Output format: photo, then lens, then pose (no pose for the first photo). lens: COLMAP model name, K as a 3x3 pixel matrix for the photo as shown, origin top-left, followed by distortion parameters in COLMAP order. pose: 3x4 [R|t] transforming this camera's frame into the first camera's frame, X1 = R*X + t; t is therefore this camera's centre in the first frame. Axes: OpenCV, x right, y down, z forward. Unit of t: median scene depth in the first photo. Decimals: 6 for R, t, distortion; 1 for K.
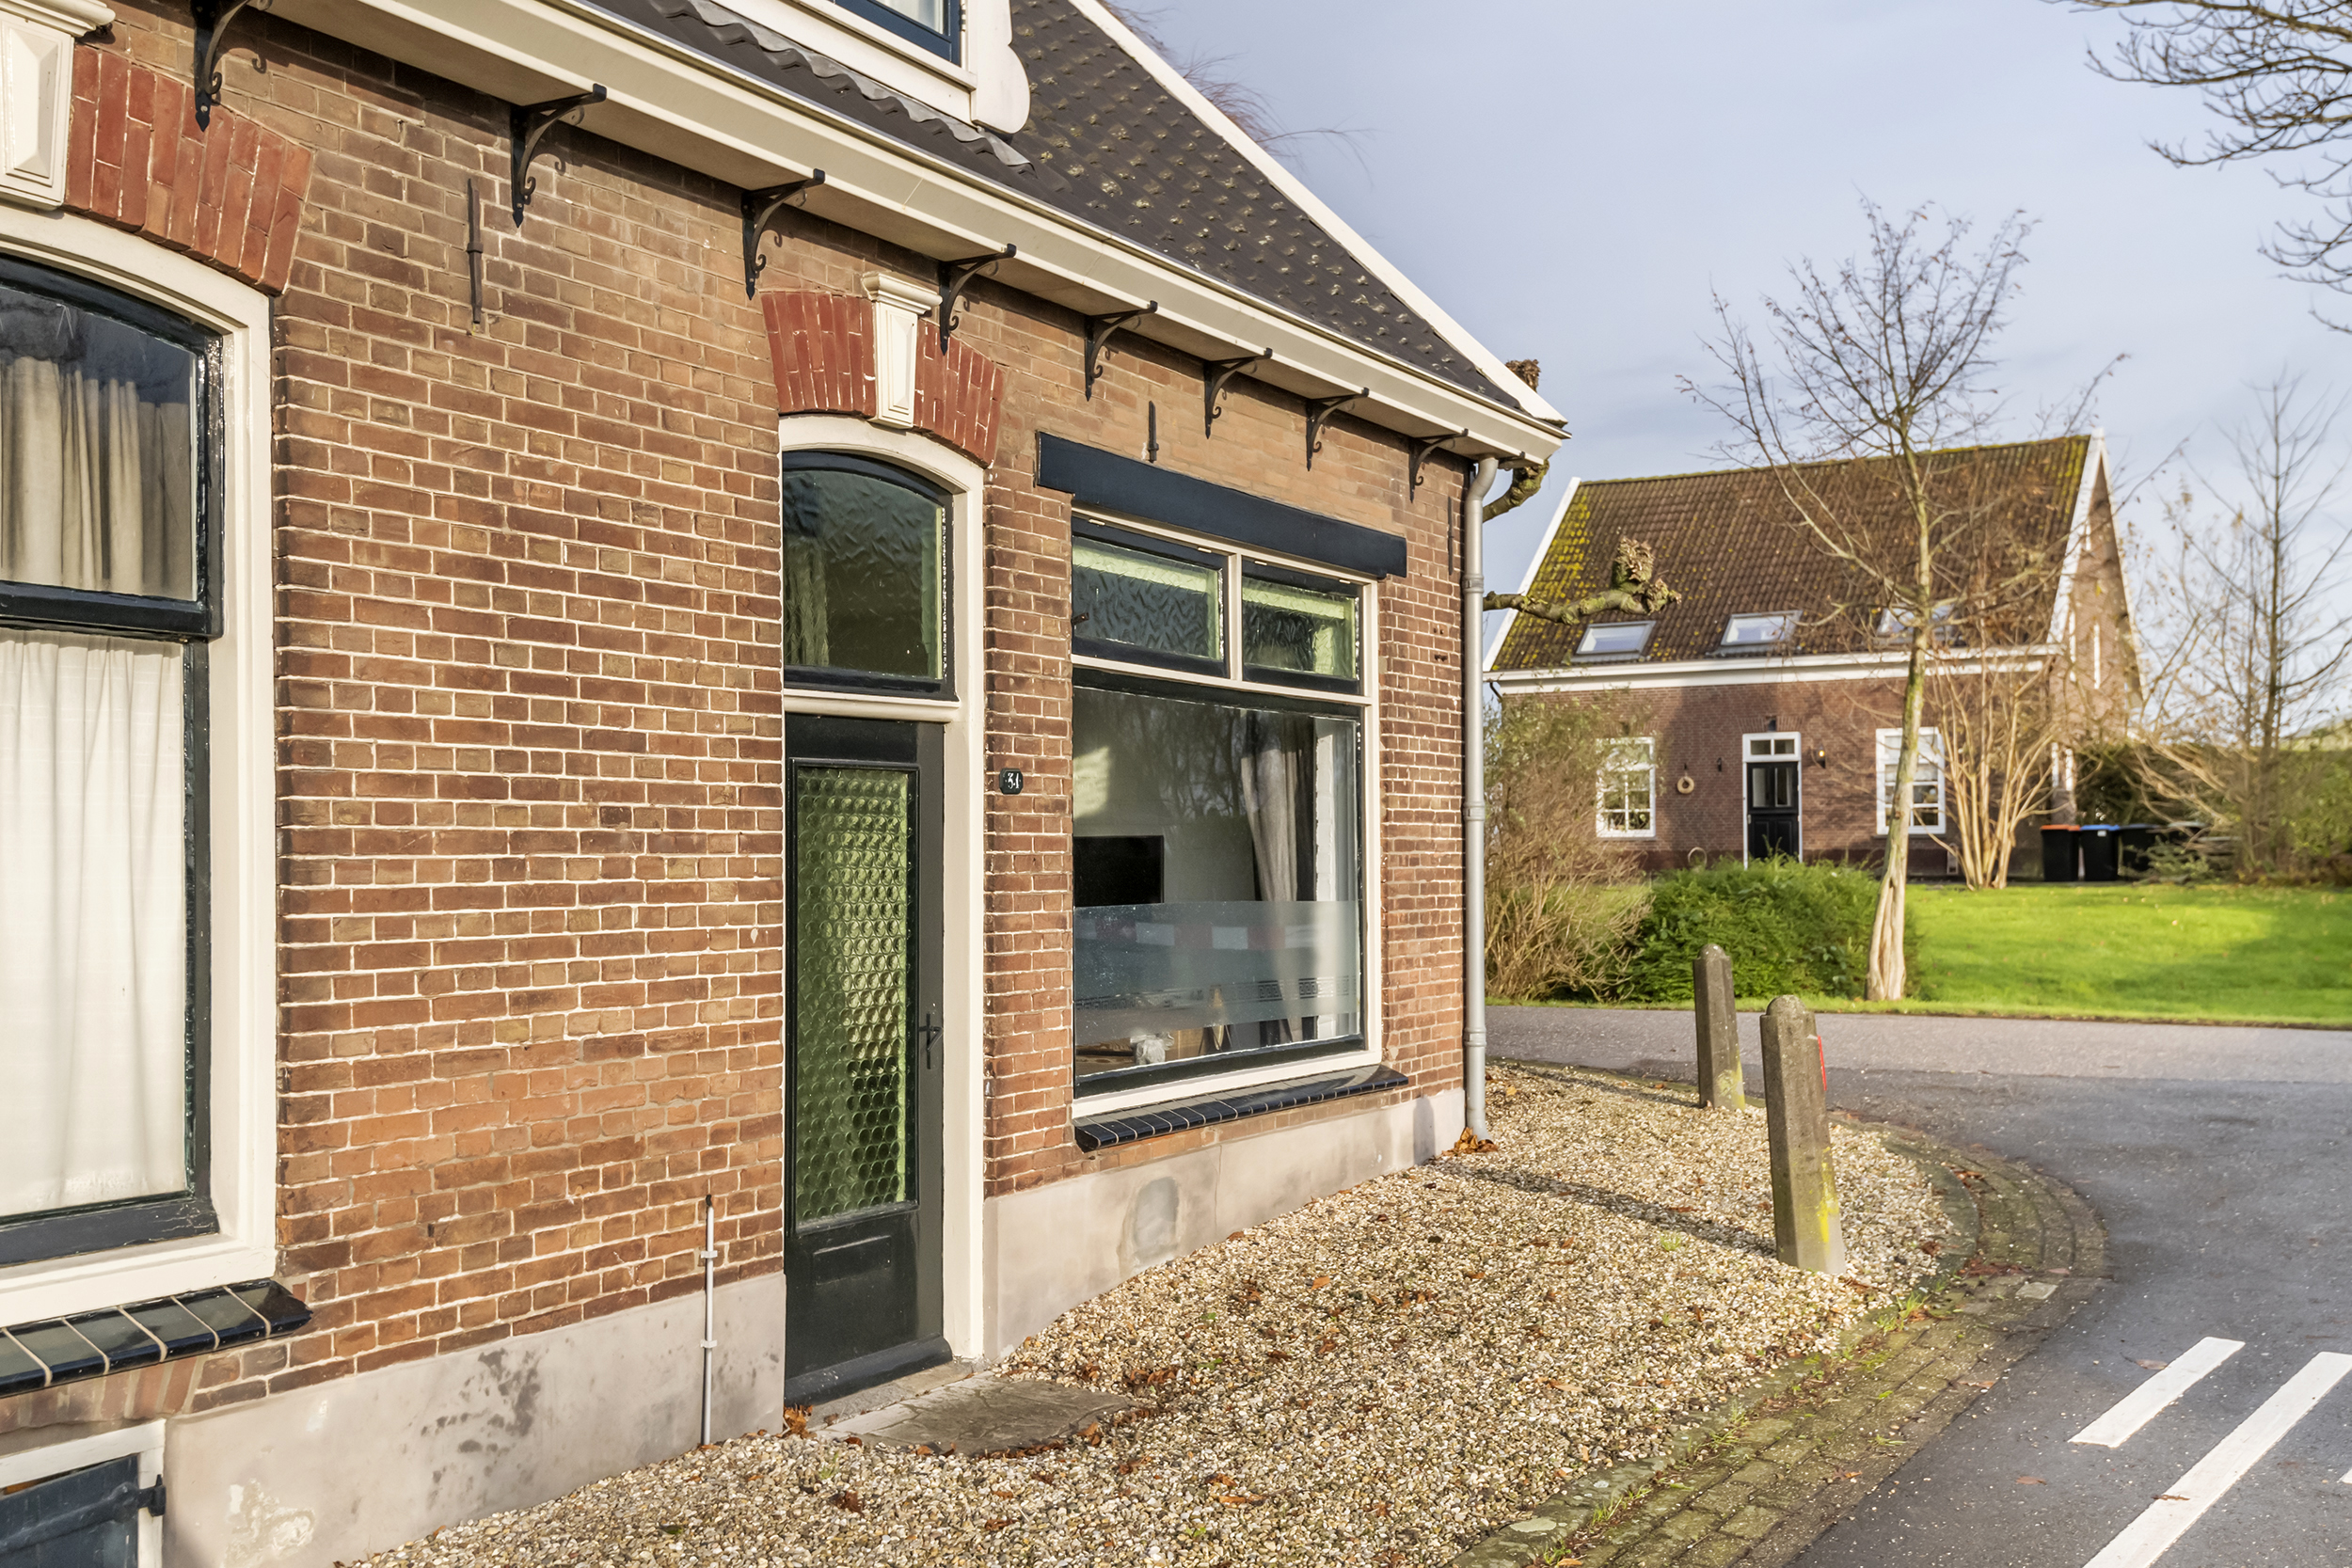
lens RADIAL K [[2215.9, 0, 1180.6], [0, 2215.9, 783.3], [0, 0, 1]] dist [0.004358, 0.000000]
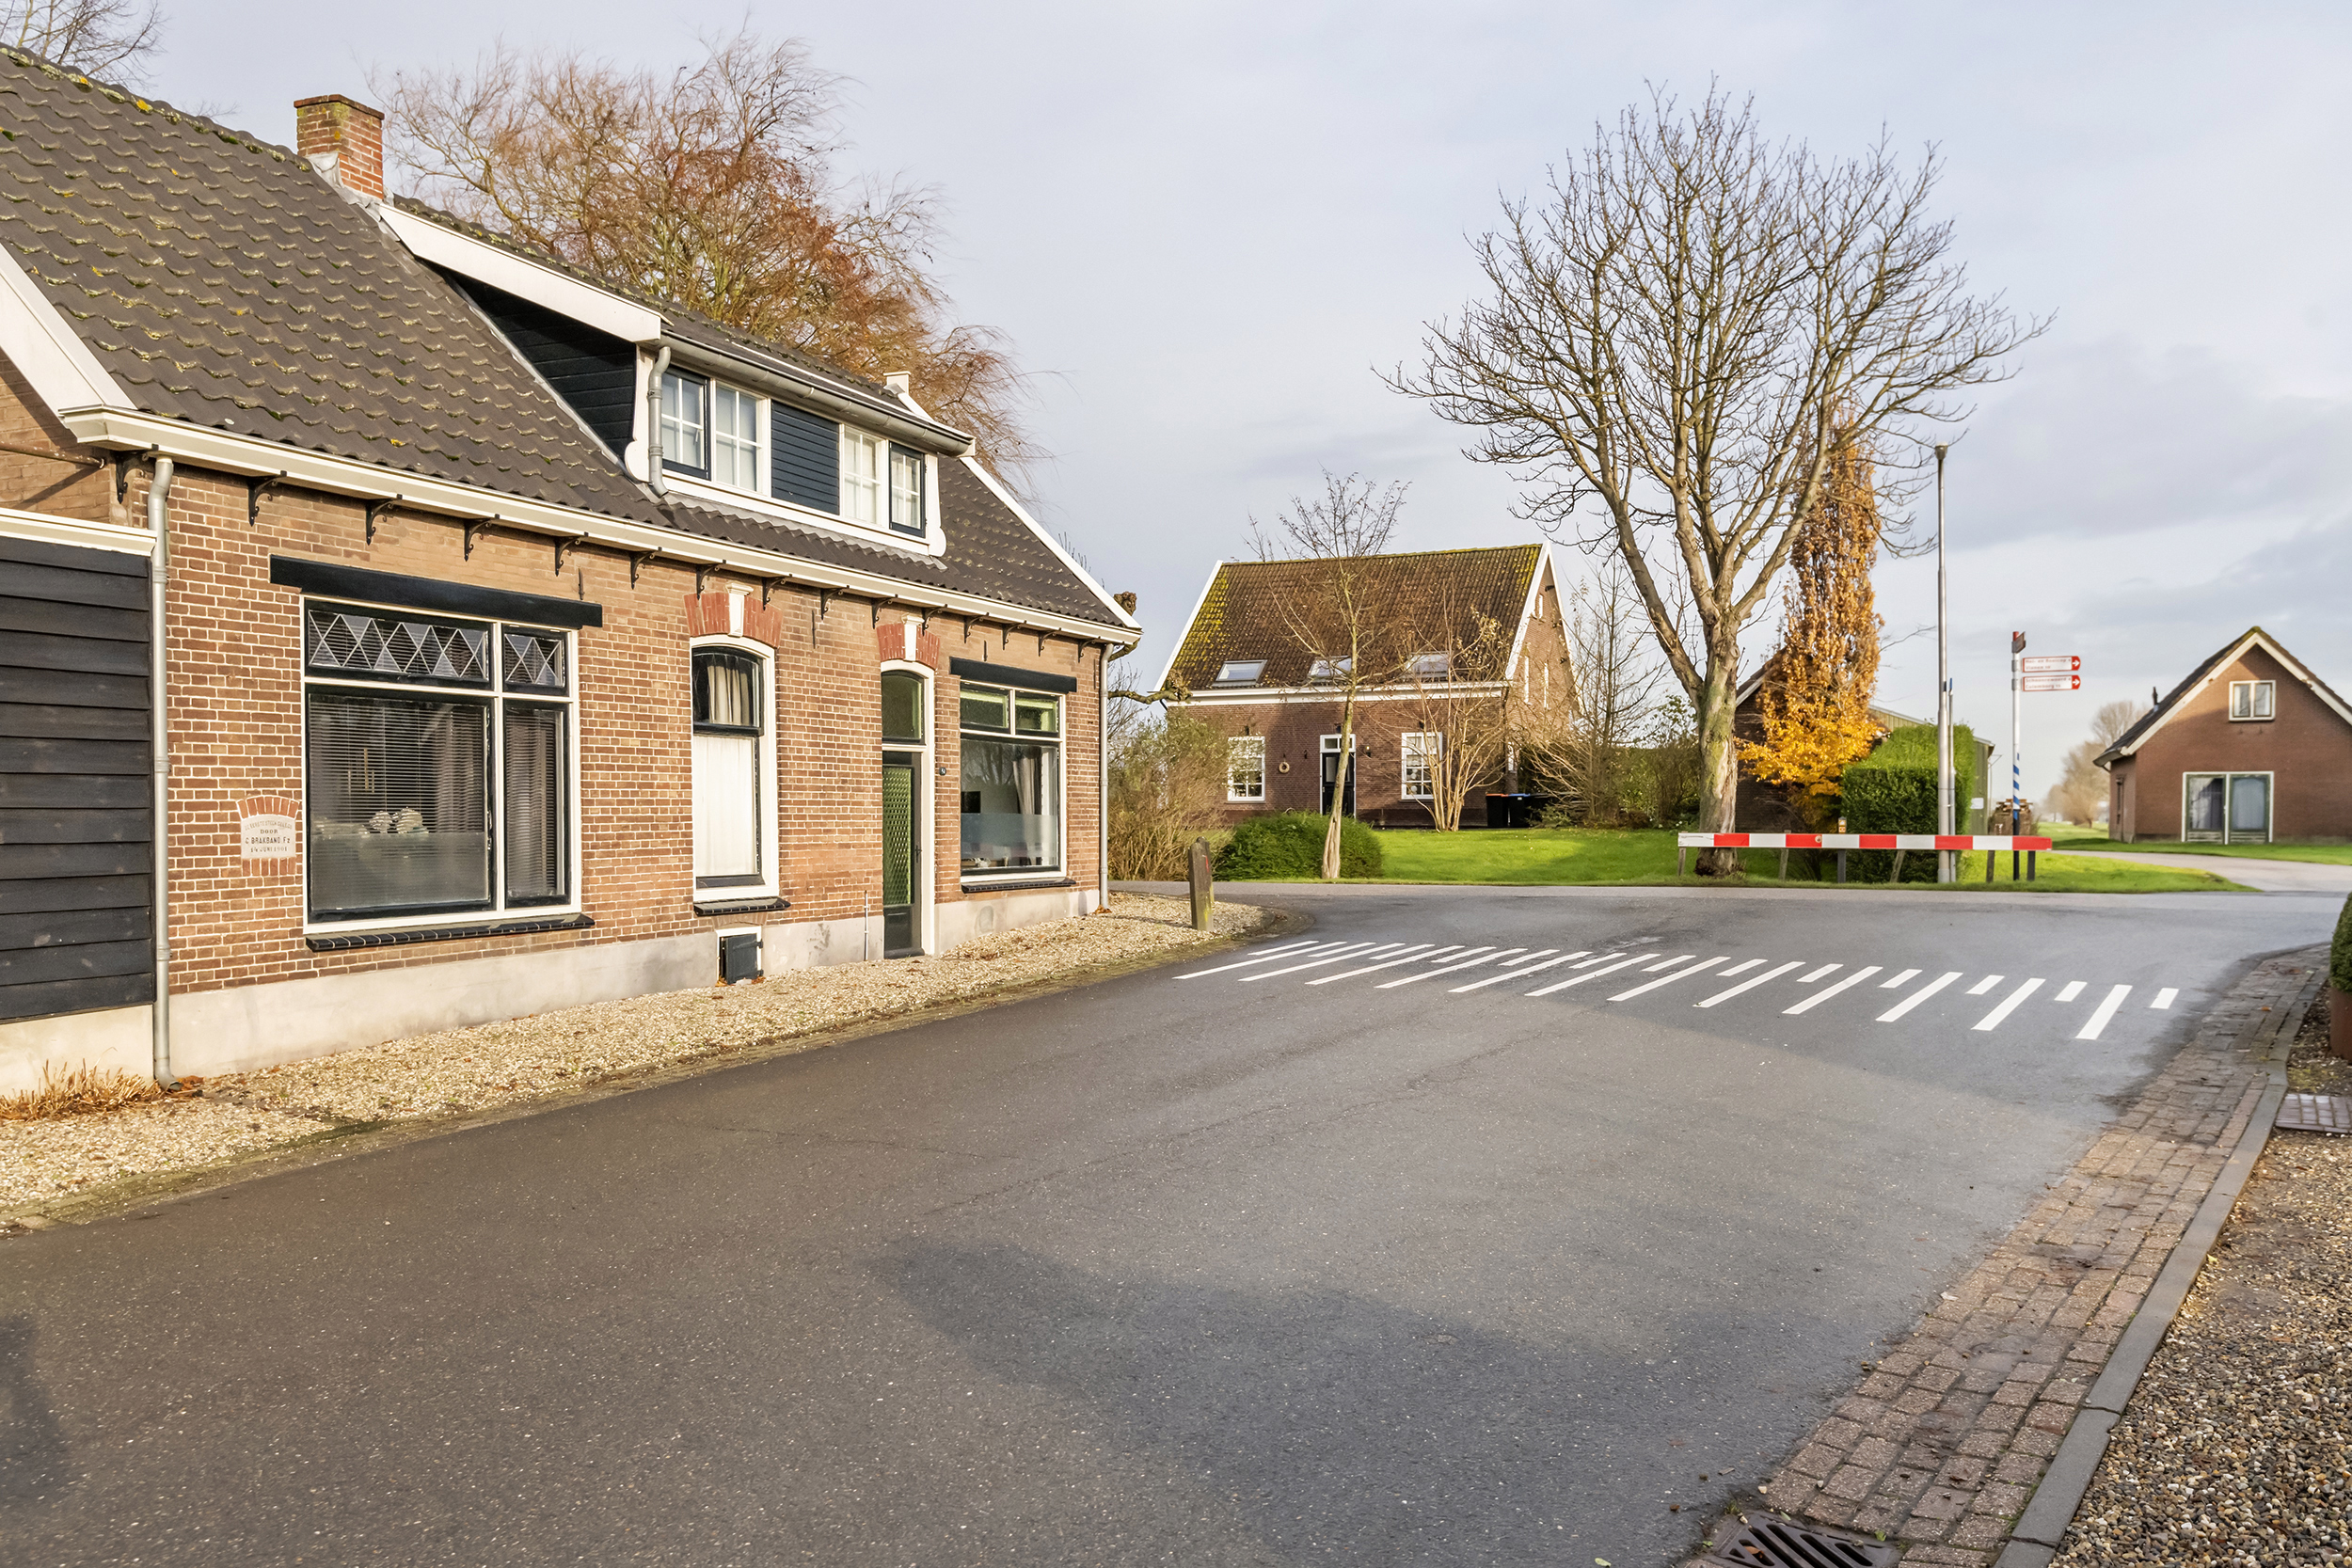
lens RADIAL K [[1863.1, 0, 1185.0], [0, 1863.1, 808.6], [0, 0, 1]] dist [0.100858, 0.002693]
pose [[0.990826, 0.002304, 0.135125, -0.078491], [-0.005747, 0.999669, 0.025091, -0.013405], [-0.135022, -0.025638, 0.990511, -1.374762]]
